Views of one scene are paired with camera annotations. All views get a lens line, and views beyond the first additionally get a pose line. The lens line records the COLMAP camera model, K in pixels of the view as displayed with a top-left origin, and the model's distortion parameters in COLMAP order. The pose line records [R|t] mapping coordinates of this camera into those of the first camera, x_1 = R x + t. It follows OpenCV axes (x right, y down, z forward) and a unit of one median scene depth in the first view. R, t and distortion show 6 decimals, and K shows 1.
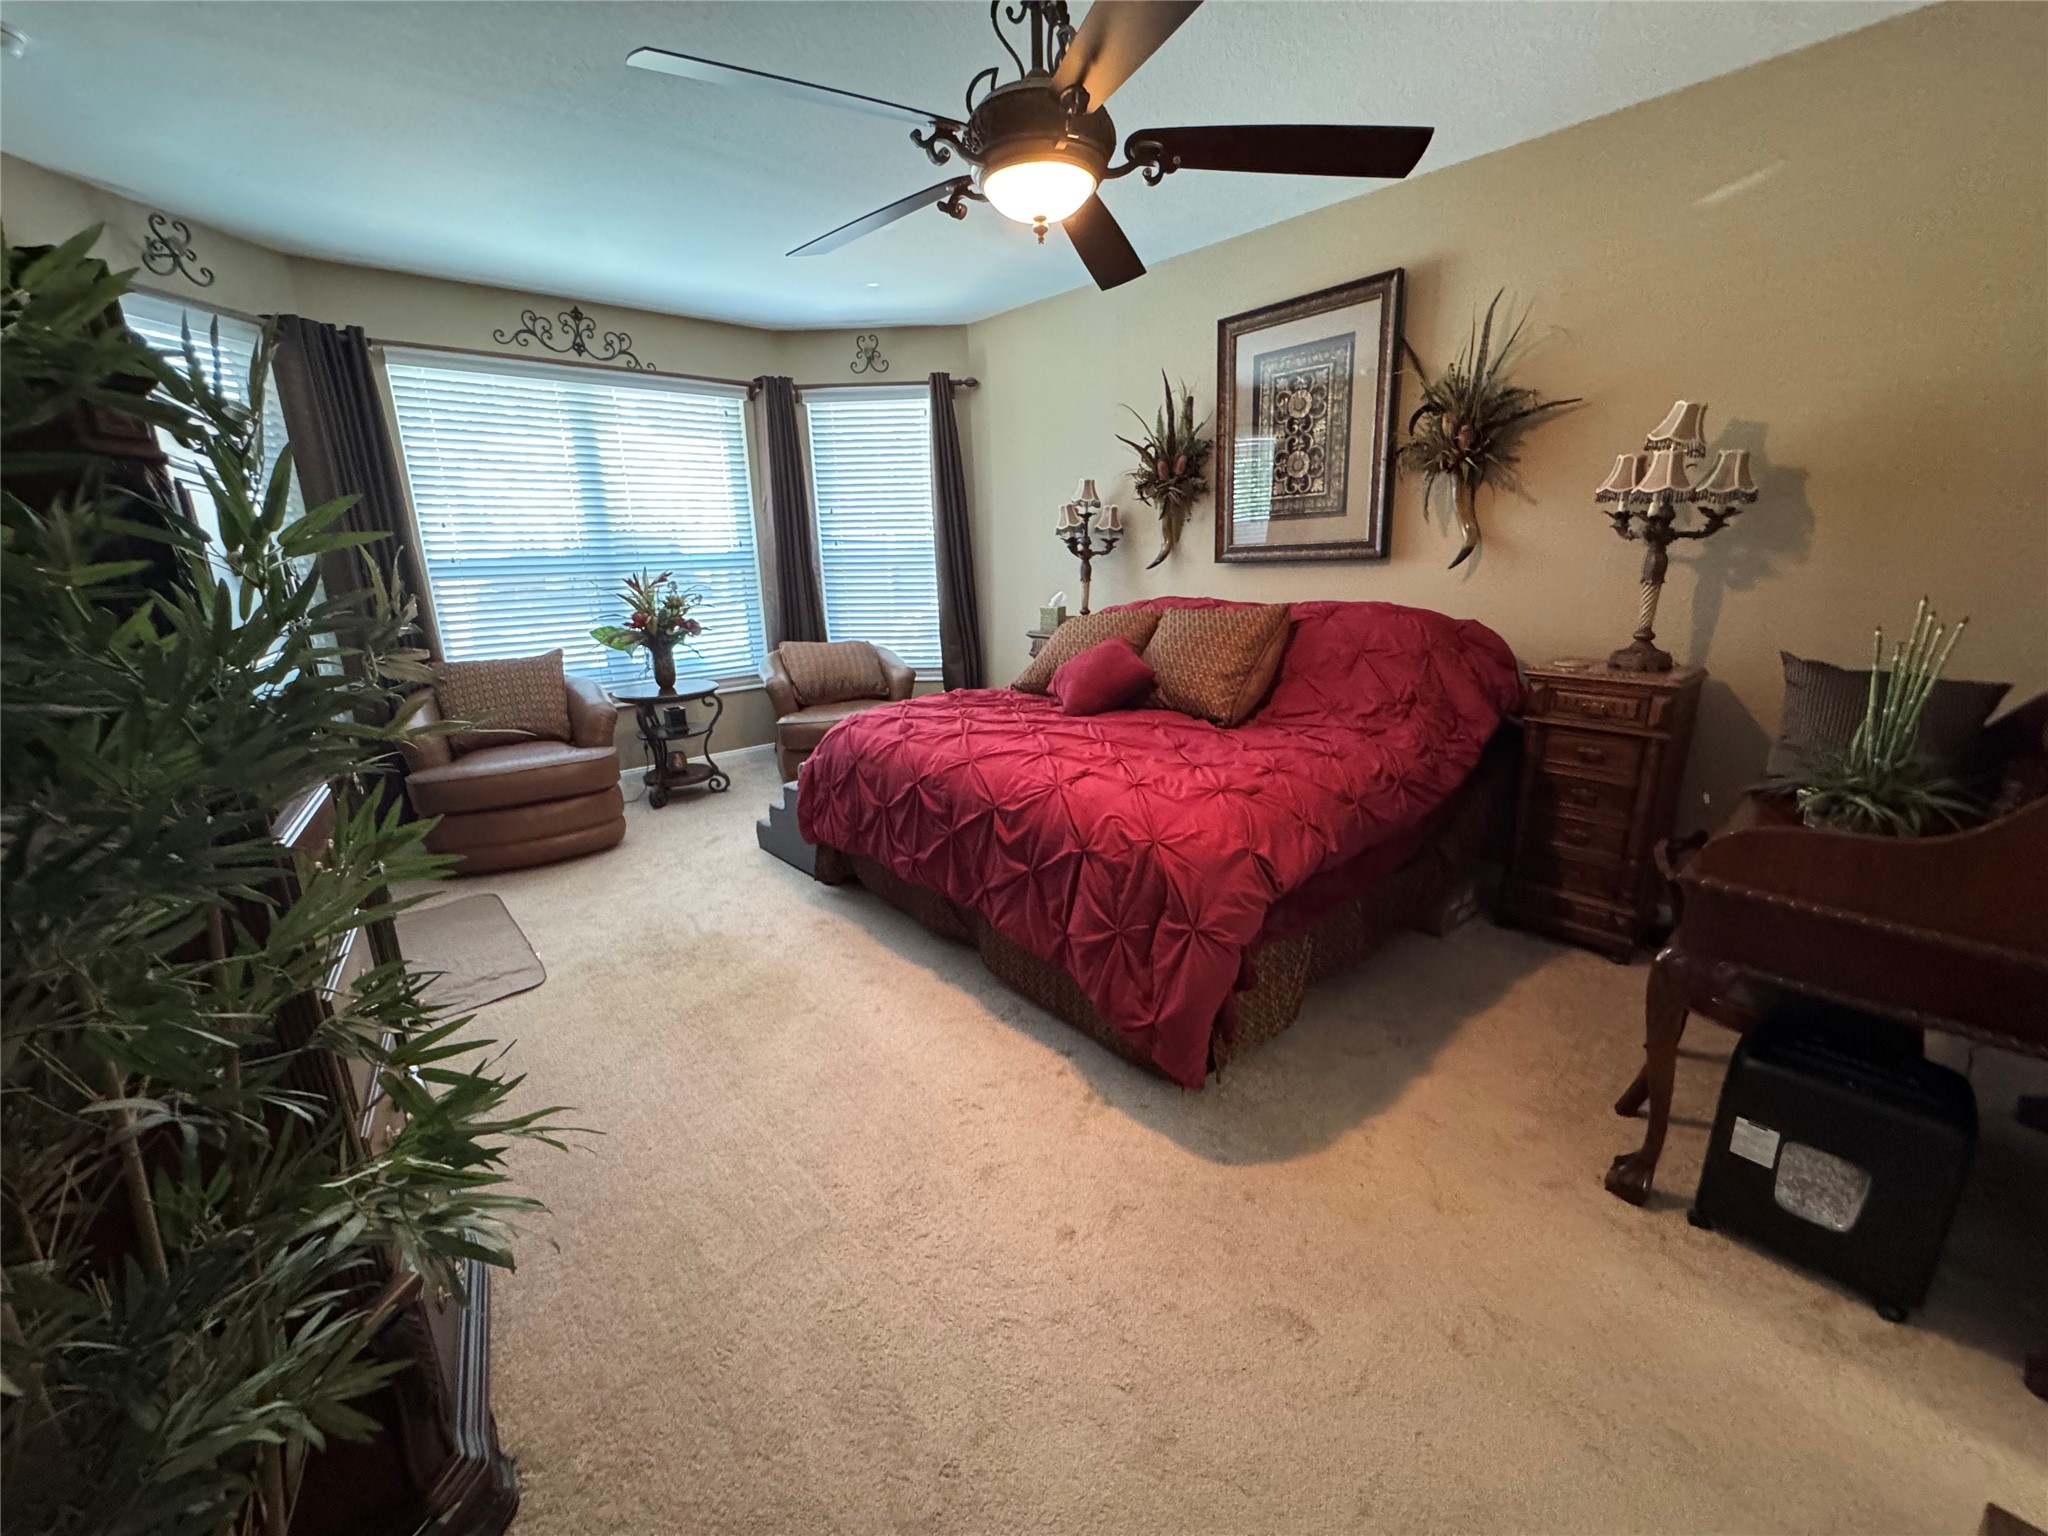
lens RADIAL K [[821.7, 0, 1030.6], [0, 821.7, 768.3], [0, 0, 1]] dist [-0.003498, -0.000329]
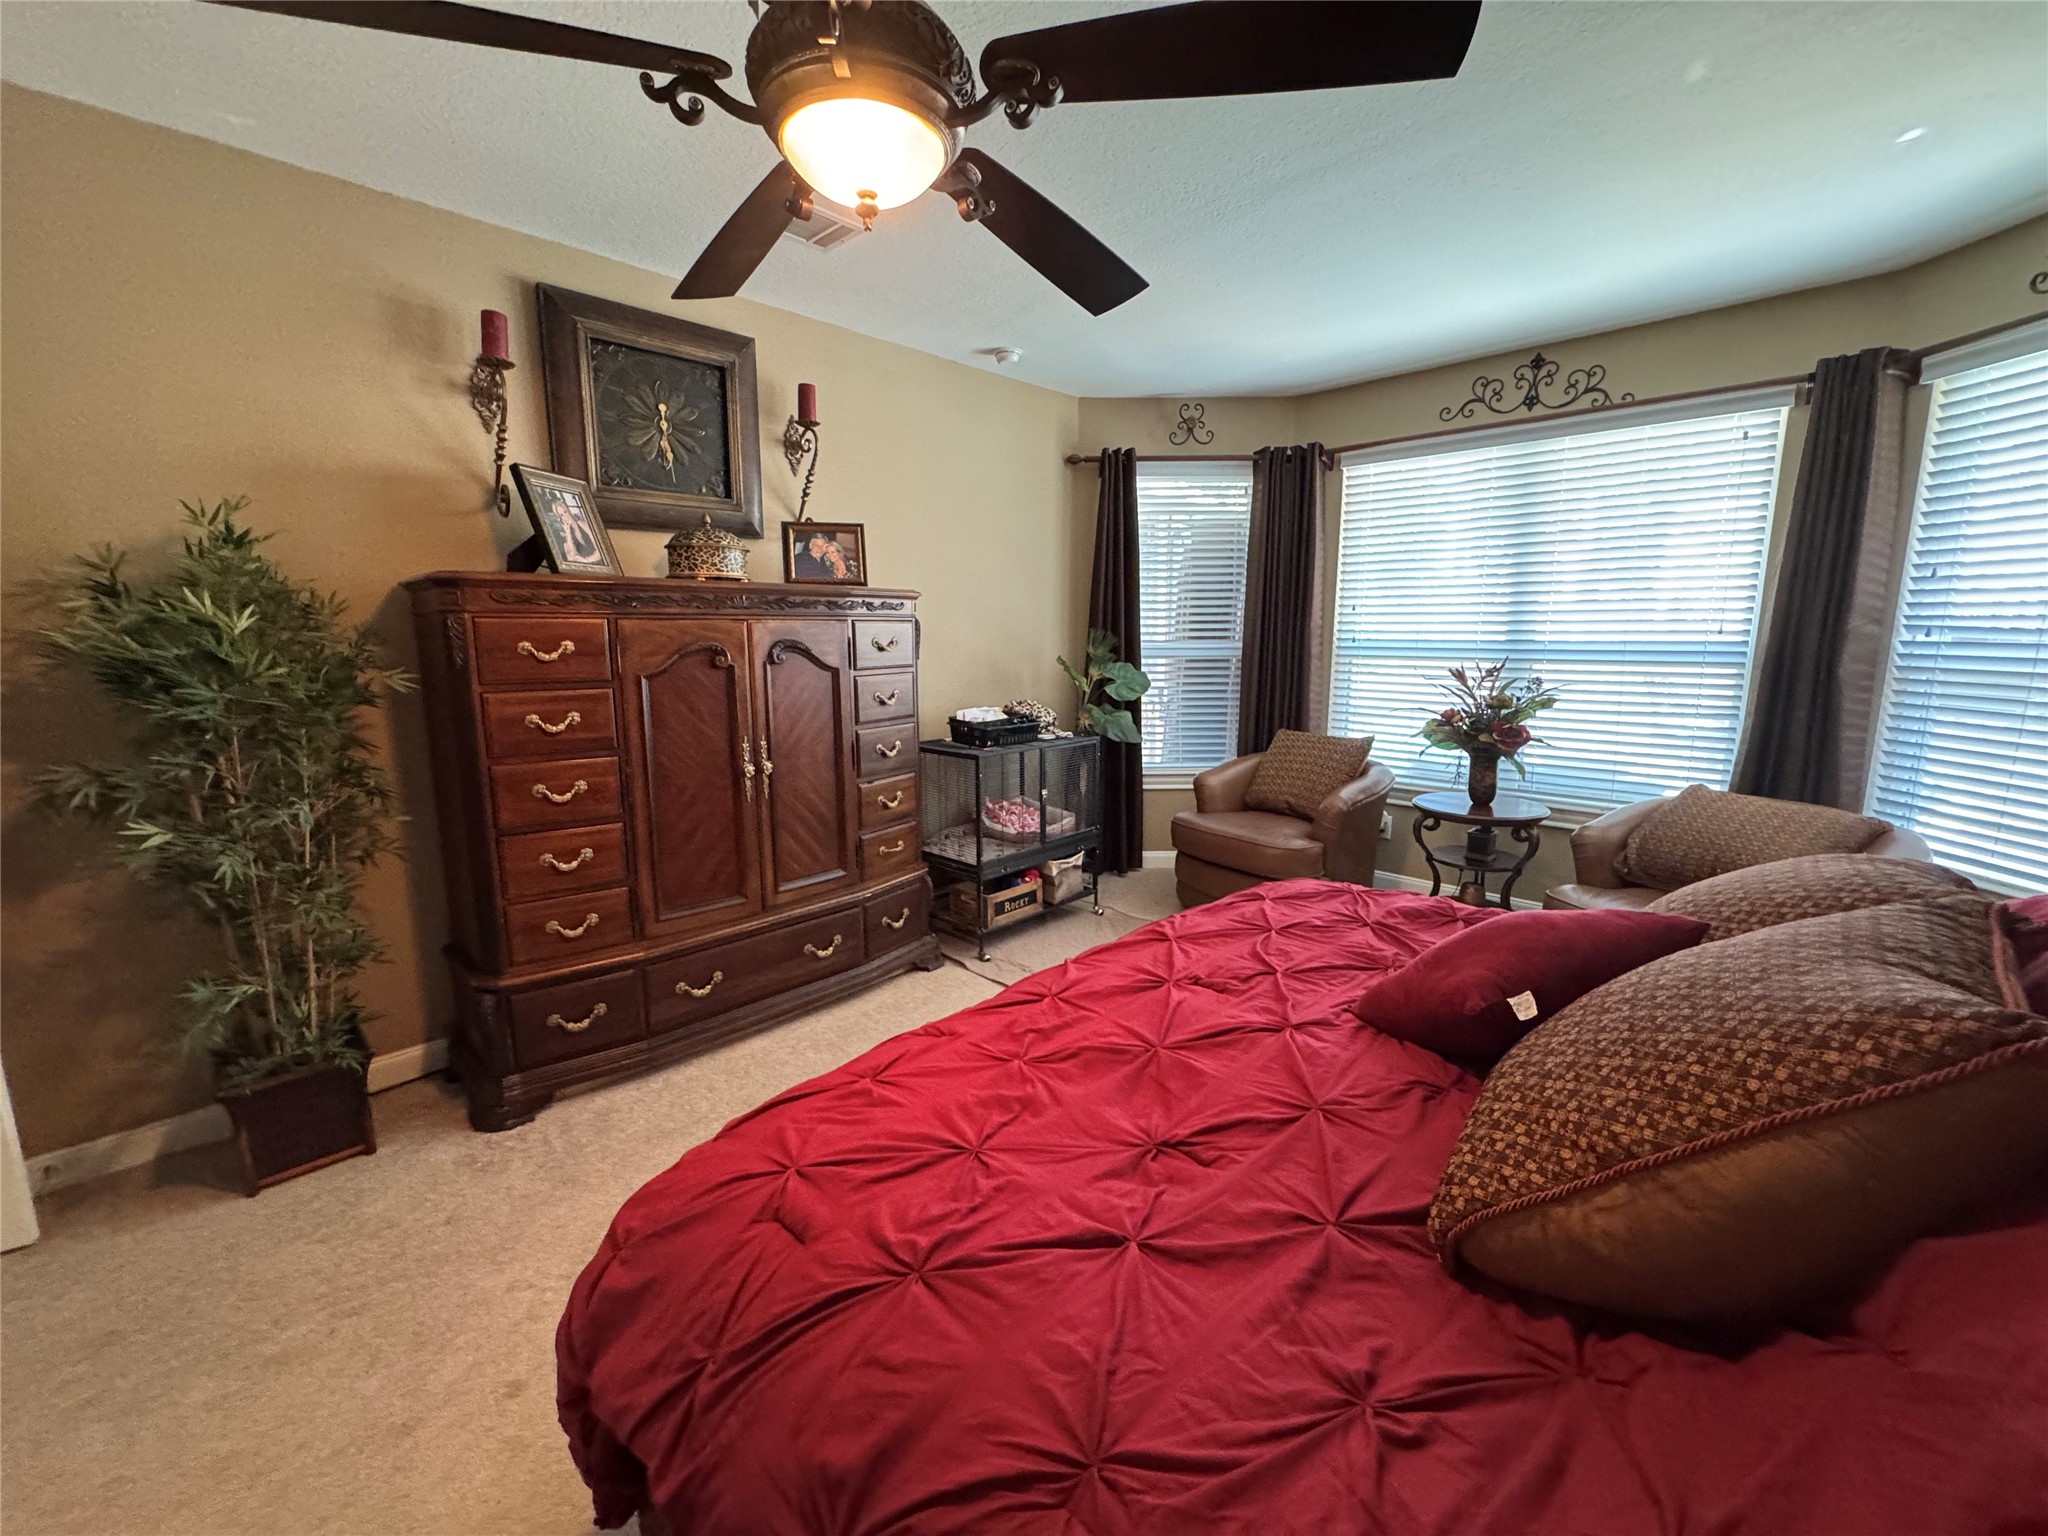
lens RADIAL K [[821.7, 0, 1030.6], [0, 821.7, 768.3], [0, 0, 1]] dist [-0.003498, -0.000329]
pose [[0.065923, 0.203077, -0.976941, 0.325734], [-0.244985, 0.952397, 0.181443, -0.175549], [0.967283, 0.227375, 0.112536, 0.485100]]
